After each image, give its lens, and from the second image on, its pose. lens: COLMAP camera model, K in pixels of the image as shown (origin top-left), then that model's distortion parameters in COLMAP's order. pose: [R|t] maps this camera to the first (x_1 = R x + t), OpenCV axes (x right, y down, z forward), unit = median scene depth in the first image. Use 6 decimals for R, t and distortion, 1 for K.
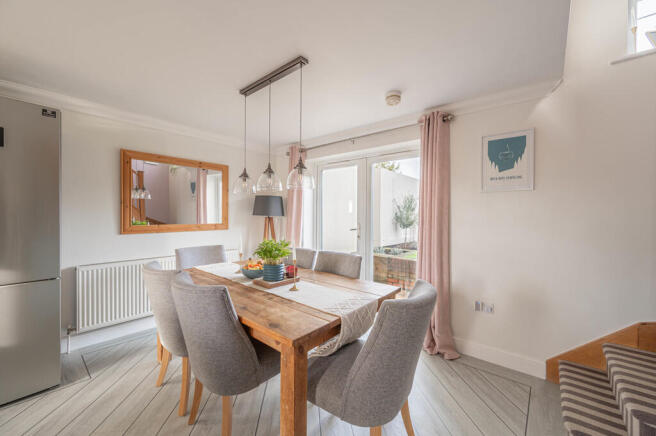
lens RADIAL K [[255.2, 0, 329.0], [0, 255.2, 216.3], [0, 0, 1]] dist [-0.002812, 0.000114]
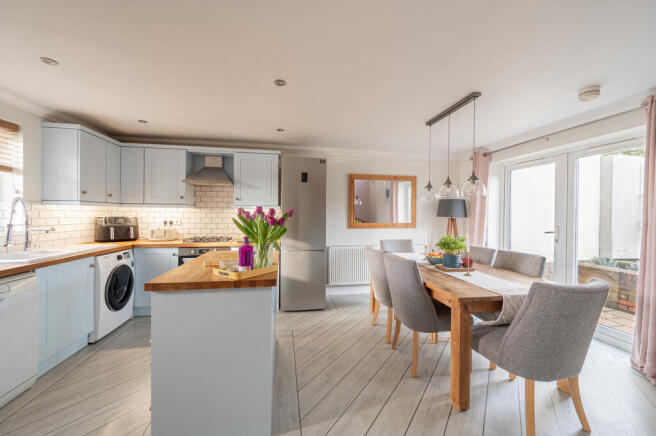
lens RADIAL K [[255.2, 0, 330.9], [0, 255.2, 217.5], [0, 0, 1]] dist [-0.002812, 0.000114]
pose [[0.769247, 0.005951, -0.638924, 0.125046], [-0.005636, 0.999981, 0.002528, -0.000012], [0.638927, 0.001656, 0.769265, -0.348480]]
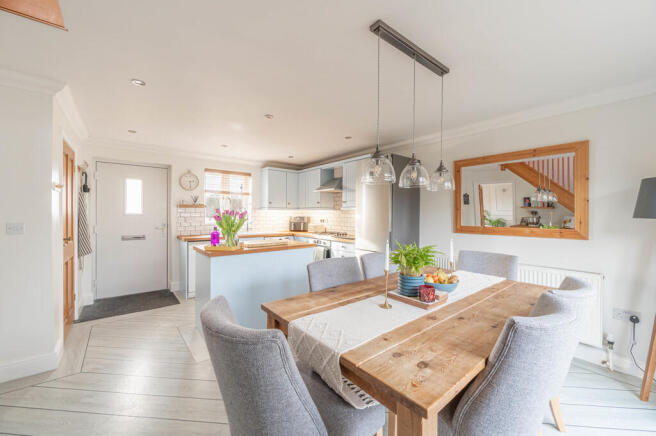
lens RADIAL K [[255.2, 0, 328.3], [0, 255.2, 216.6], [0, 0, 1]] dist [-0.002812, 0.000114]
pose [[-0.185192, -0.000969, -0.982702, 0.591252], [-0.013674, 0.999905, 0.001590, 0.001333], [0.982607, 0.013732, -0.185187, 0.821401]]
